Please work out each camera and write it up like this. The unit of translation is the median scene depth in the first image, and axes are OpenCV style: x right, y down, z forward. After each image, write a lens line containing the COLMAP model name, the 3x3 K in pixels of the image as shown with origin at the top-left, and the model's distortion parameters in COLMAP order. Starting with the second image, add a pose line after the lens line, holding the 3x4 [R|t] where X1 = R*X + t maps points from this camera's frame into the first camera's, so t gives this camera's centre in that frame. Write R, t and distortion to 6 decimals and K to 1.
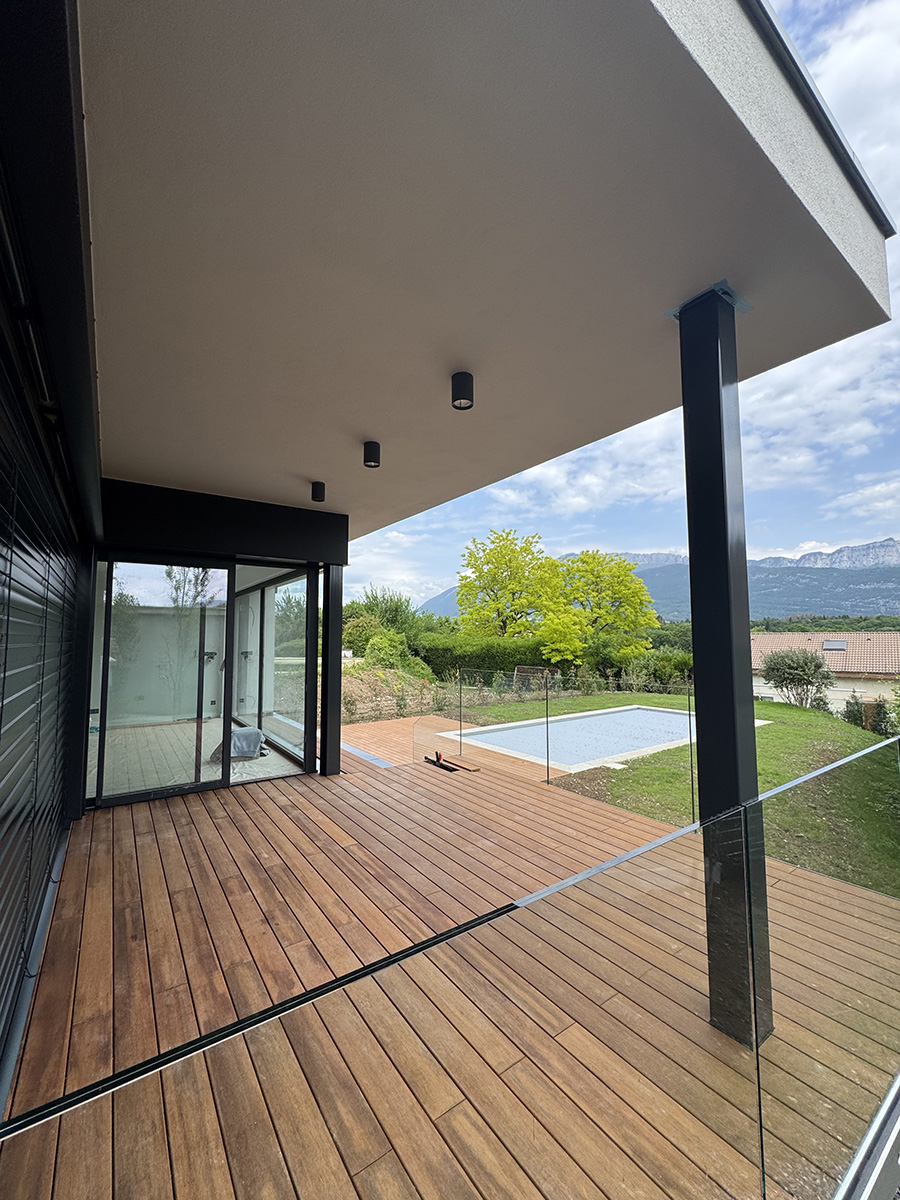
lens RADIAL K [[478.1, 0, 450.0], [0, 478.1, 600.0], [0, 0, 1]] dist [-0.001408, -0.000198]
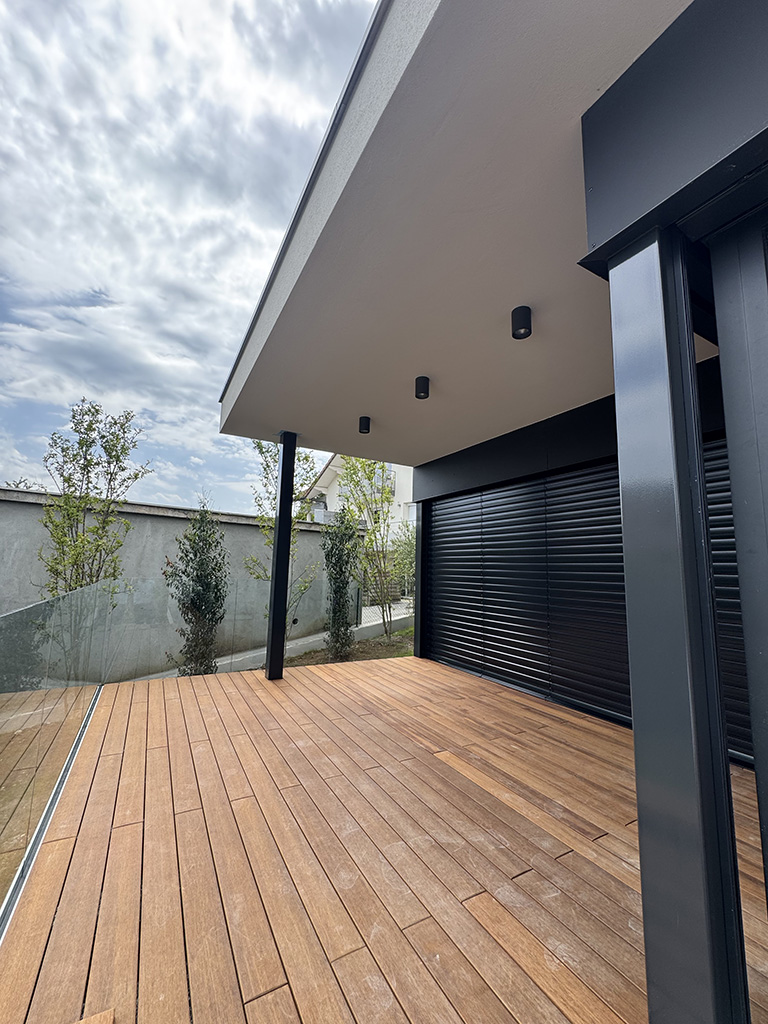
lens RADIAL K [[408.0, 0, 384.0], [0, 408.0, 512.0], [0, 0, 1]] dist [-0.001408, -0.000198]
pose [[-0.994095, -0.009834, 0.108069, -0.168488], [-0.033305, 0.975472, -0.217590, 0.204932], [-0.103279, -0.219905, -0.970039, 1.793037]]
